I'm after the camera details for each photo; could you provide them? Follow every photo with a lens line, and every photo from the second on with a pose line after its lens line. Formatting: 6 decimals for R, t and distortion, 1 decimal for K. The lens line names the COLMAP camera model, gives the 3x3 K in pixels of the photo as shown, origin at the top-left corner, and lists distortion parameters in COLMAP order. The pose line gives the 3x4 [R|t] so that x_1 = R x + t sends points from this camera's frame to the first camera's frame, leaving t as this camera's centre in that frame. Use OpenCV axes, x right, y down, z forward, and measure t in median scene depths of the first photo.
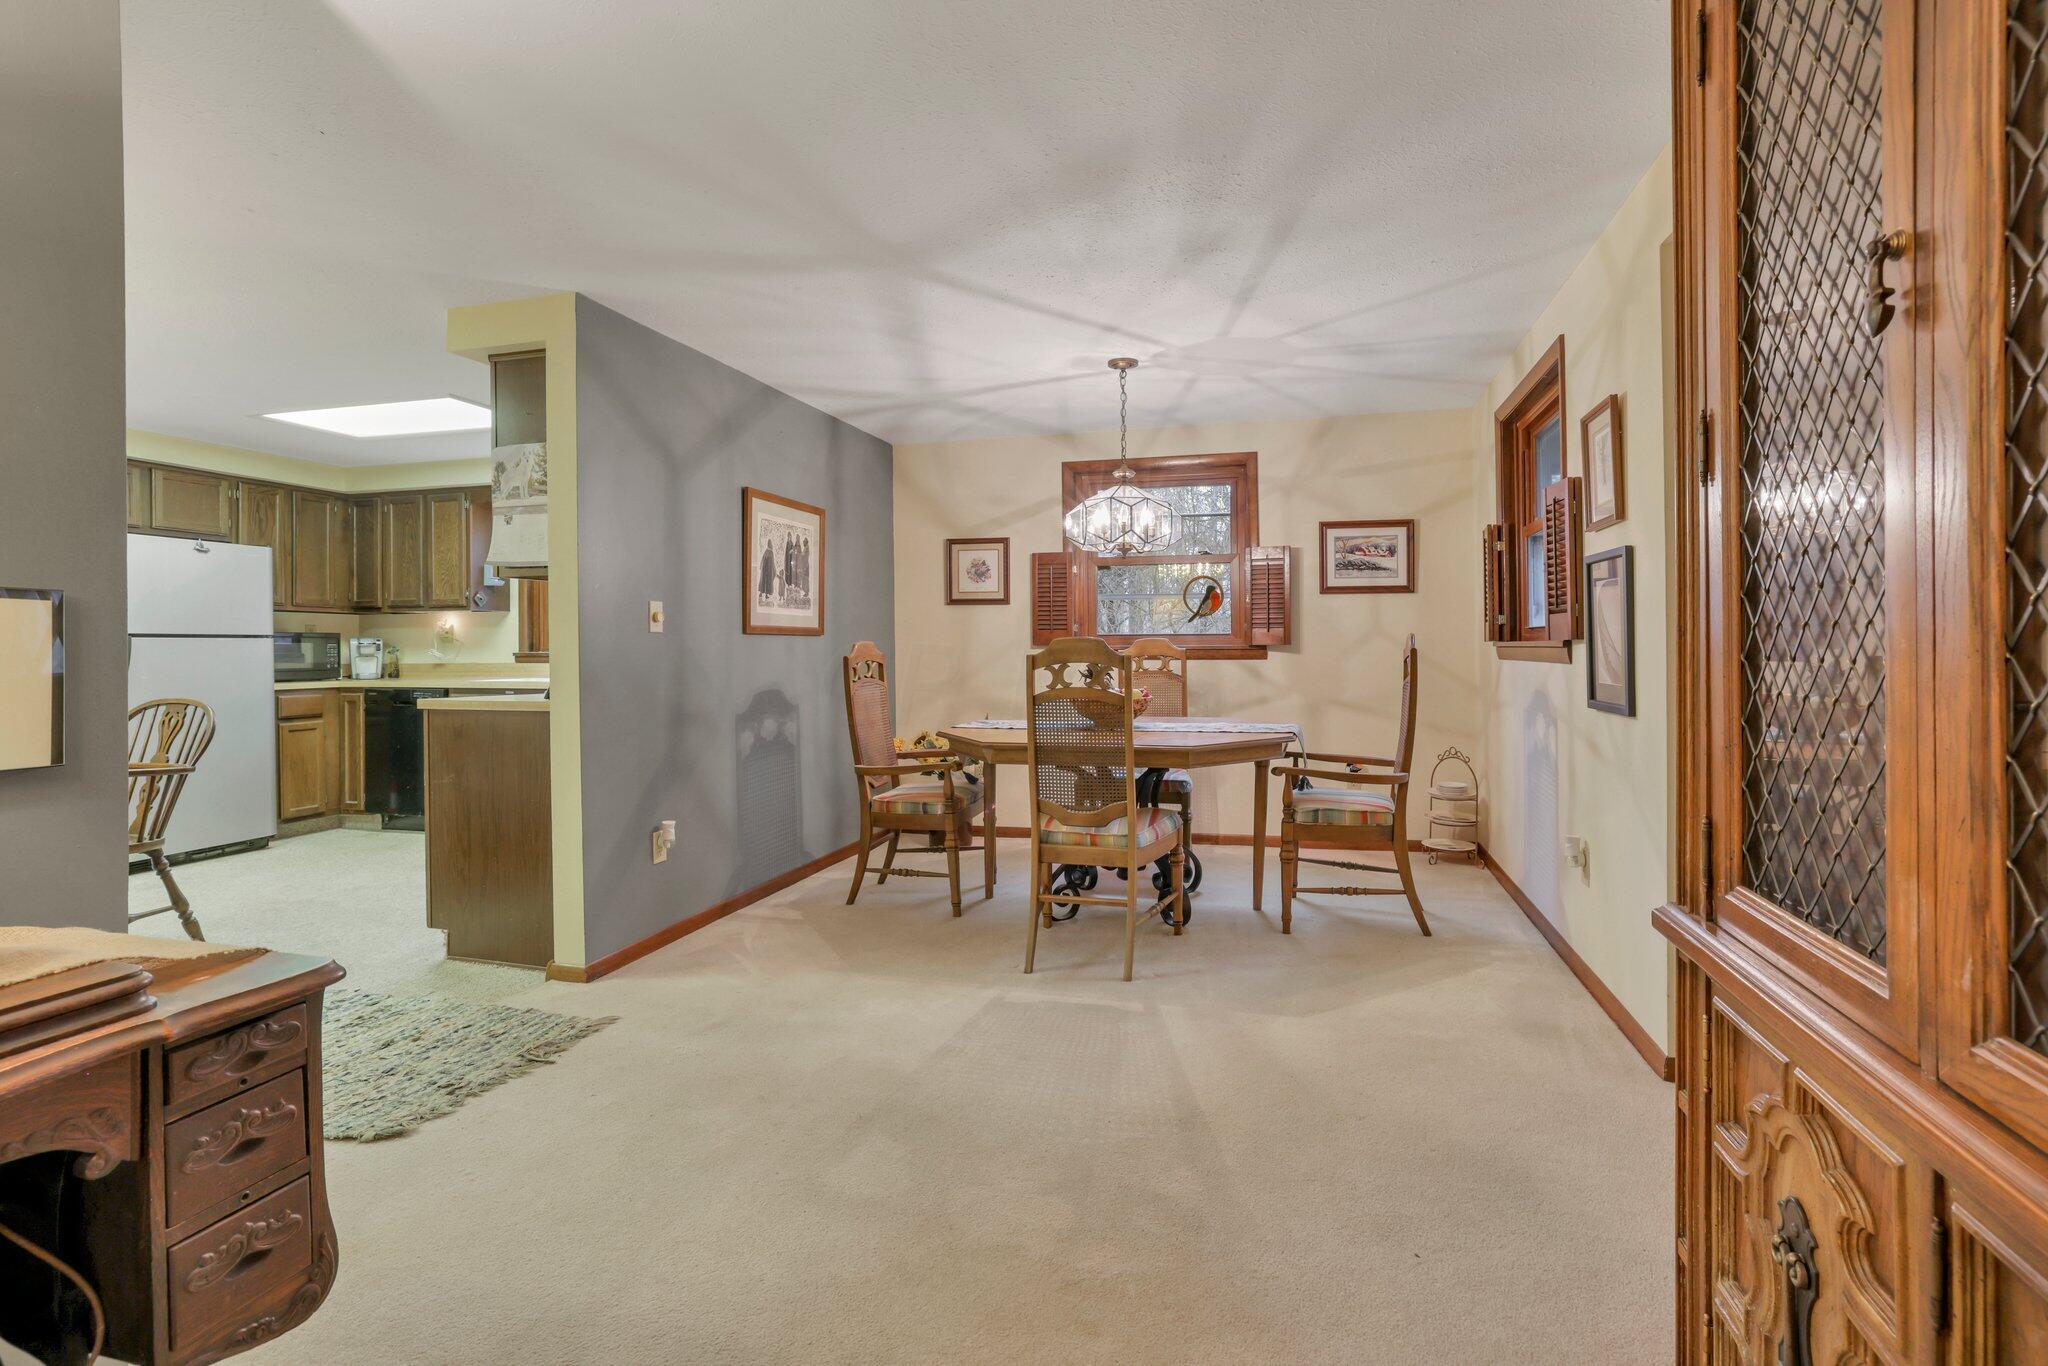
lens RADIAL K [[919.3, 0, 1065.2], [0, 919.3, 659.5], [0, 0, 1]] dist [0.002494, 0.000421]
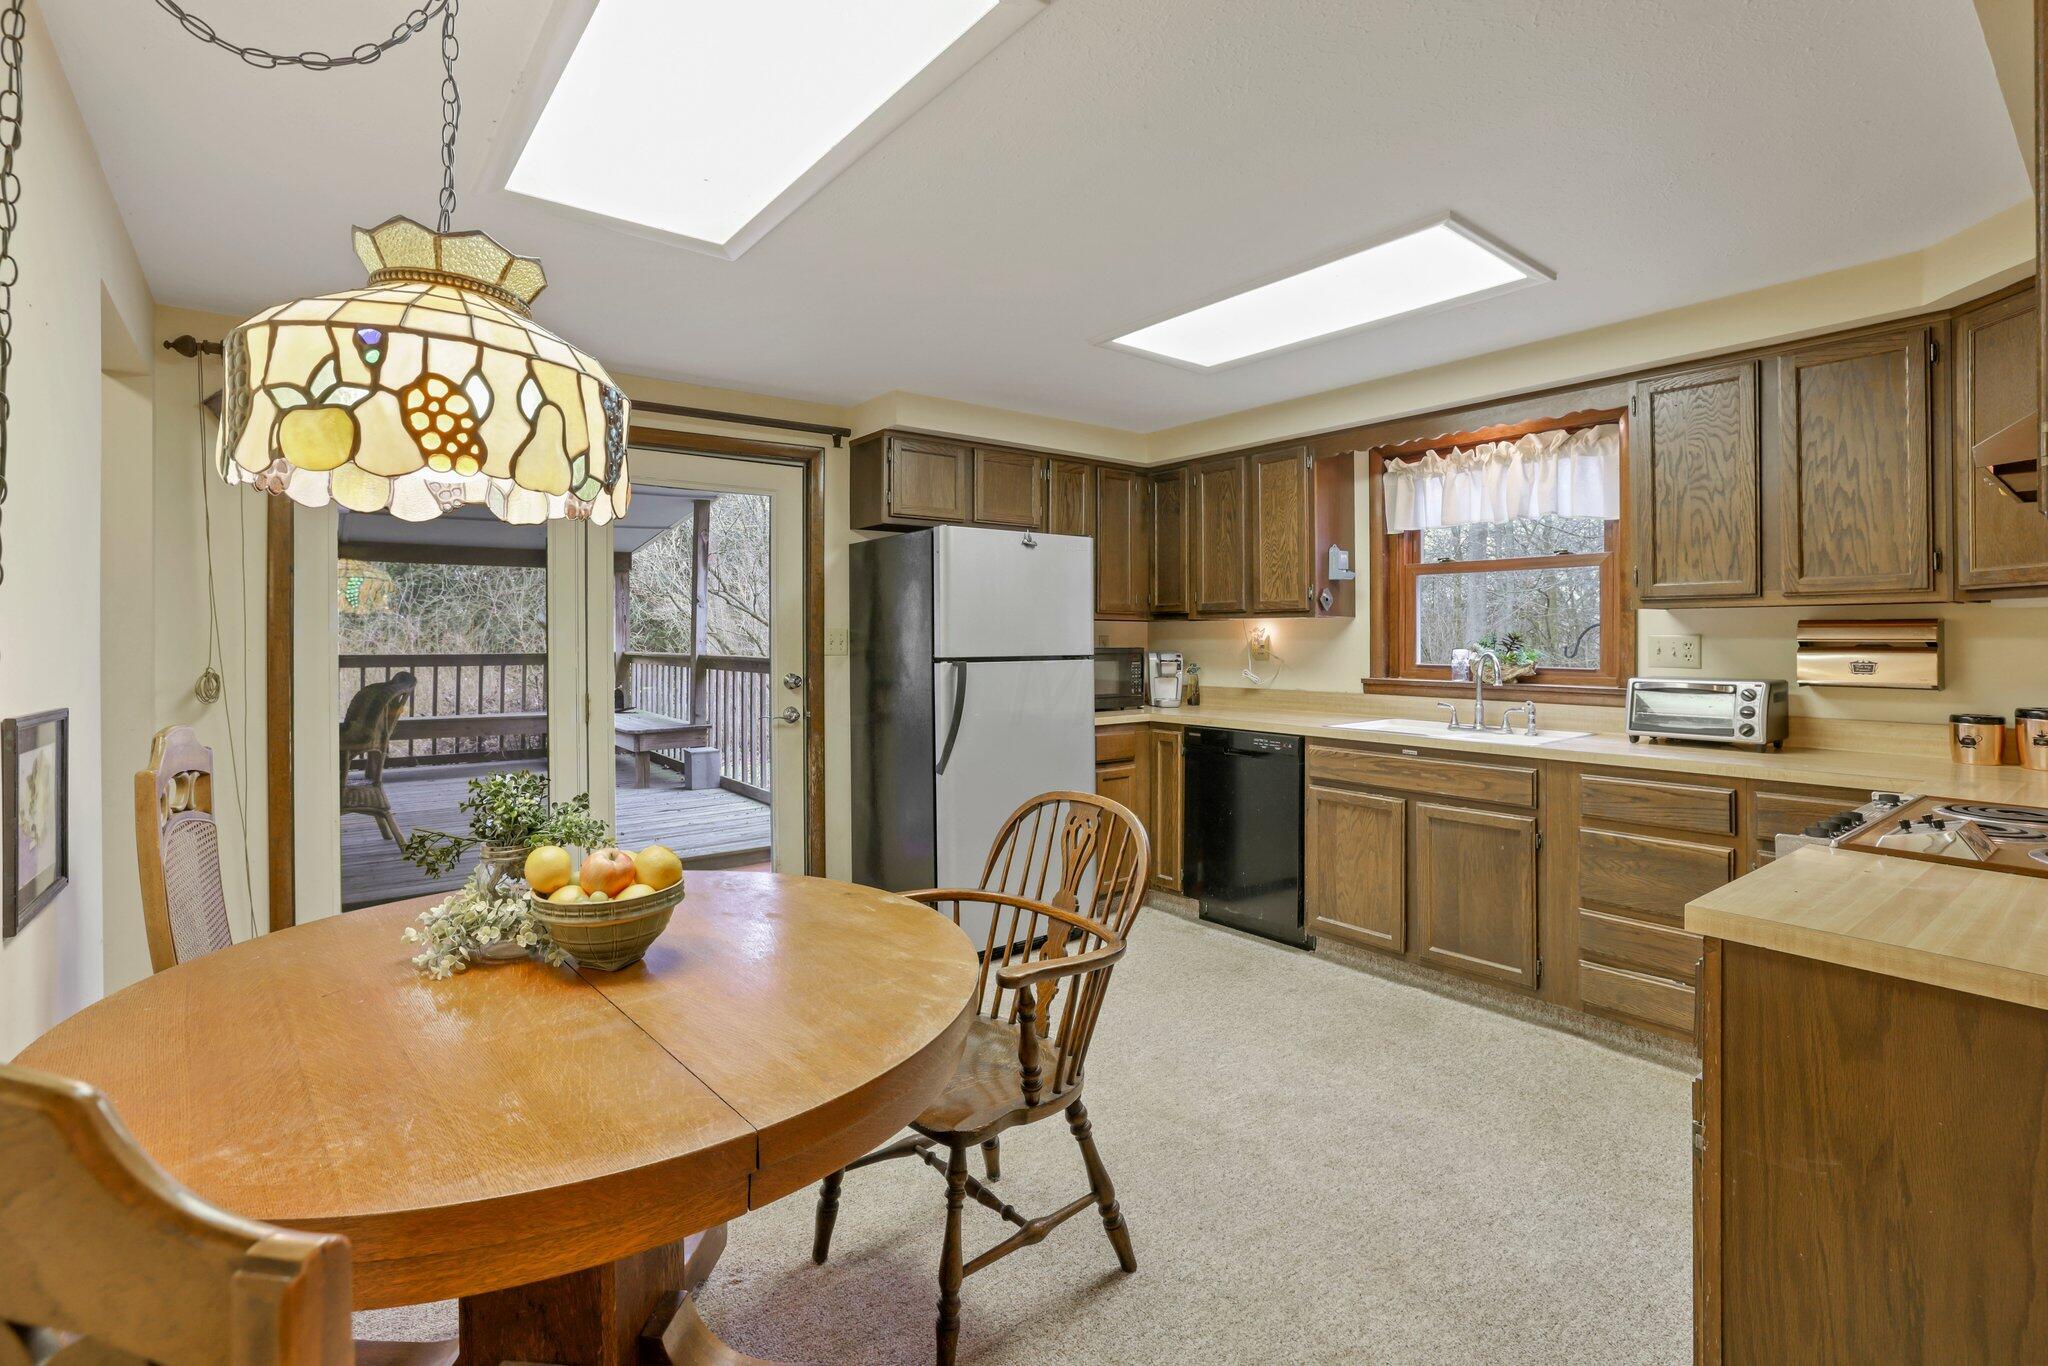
lens RADIAL K [[919.3, 0, 1065.2], [0, 919.3, 659.5], [0, 0, 1]] dist [0.002494, 0.000421]
pose [[0.824733, 0.018414, -0.565223, -0.415451], [-0.011997, 0.999815, 0.015067, -0.029812], [0.565395, -0.005645, 0.824801, 0.335233]]
